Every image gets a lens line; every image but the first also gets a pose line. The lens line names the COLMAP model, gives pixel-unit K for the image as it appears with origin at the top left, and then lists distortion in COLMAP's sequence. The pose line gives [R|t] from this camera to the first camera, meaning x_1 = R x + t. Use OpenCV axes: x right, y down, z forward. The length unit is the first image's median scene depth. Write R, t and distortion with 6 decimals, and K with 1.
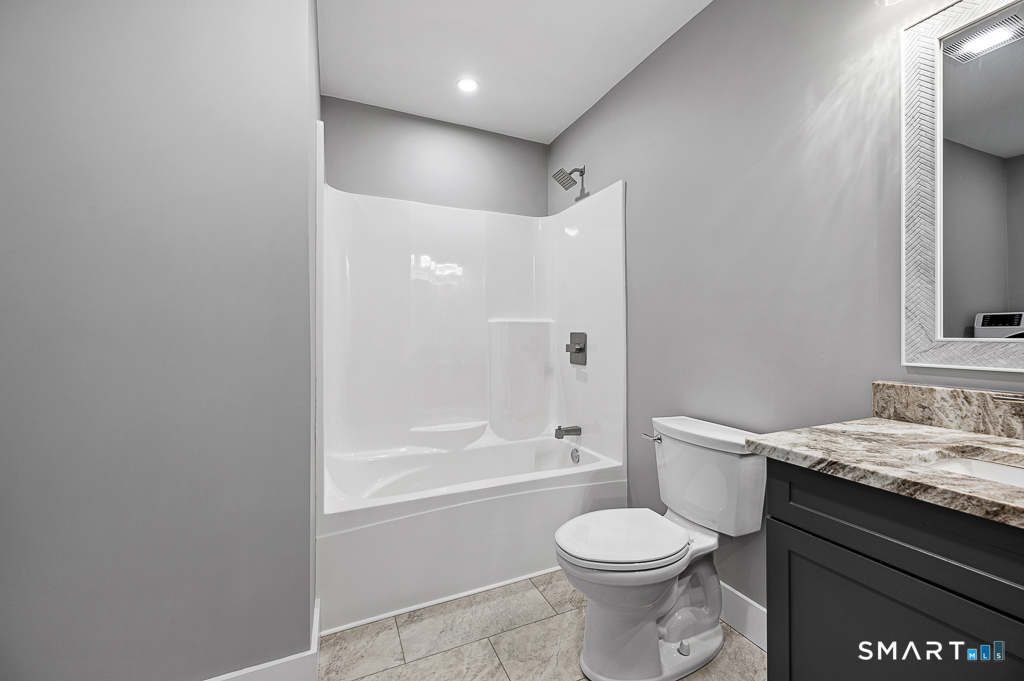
lens RADIAL K [[410.0, 0, 512.1], [0, 410.0, 339.6], [0, 0, 1]] dist [0.000442, -0.000340]
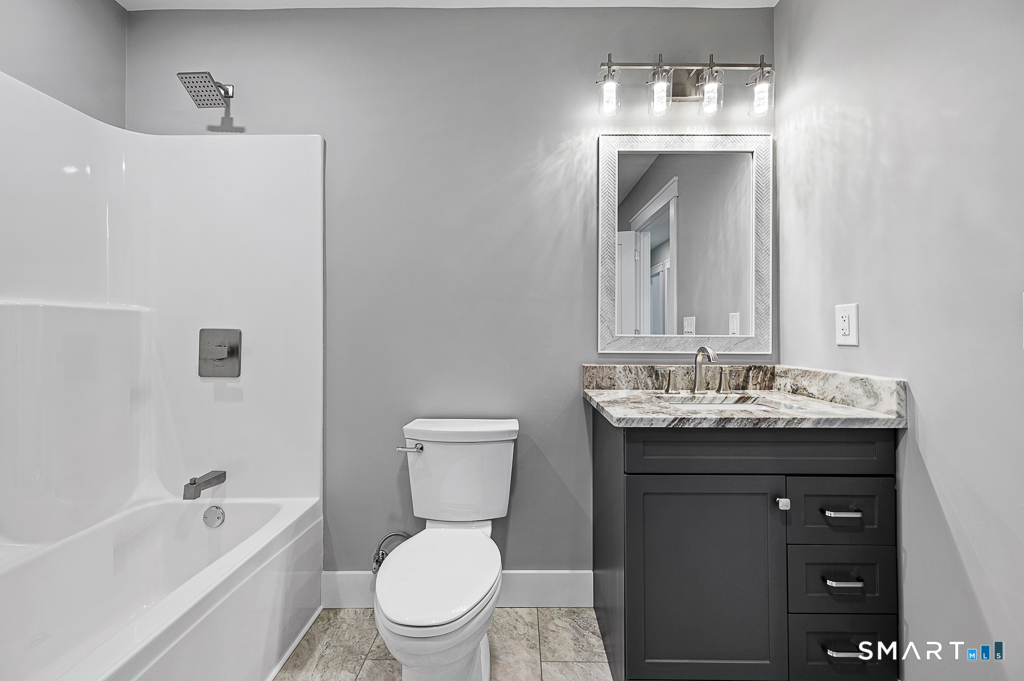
lens RADIAL K [[410.0, 0, 515.2], [0, 410.0, 333.7], [0, 0, 1]] dist [0.000442, -0.000340]
pose [[0.411554, 0.002254, 0.911383, -0.527124], [0.009586, 0.999931, -0.006802, -0.000691], [-0.911335, 0.011536, 0.411503, 0.610347]]
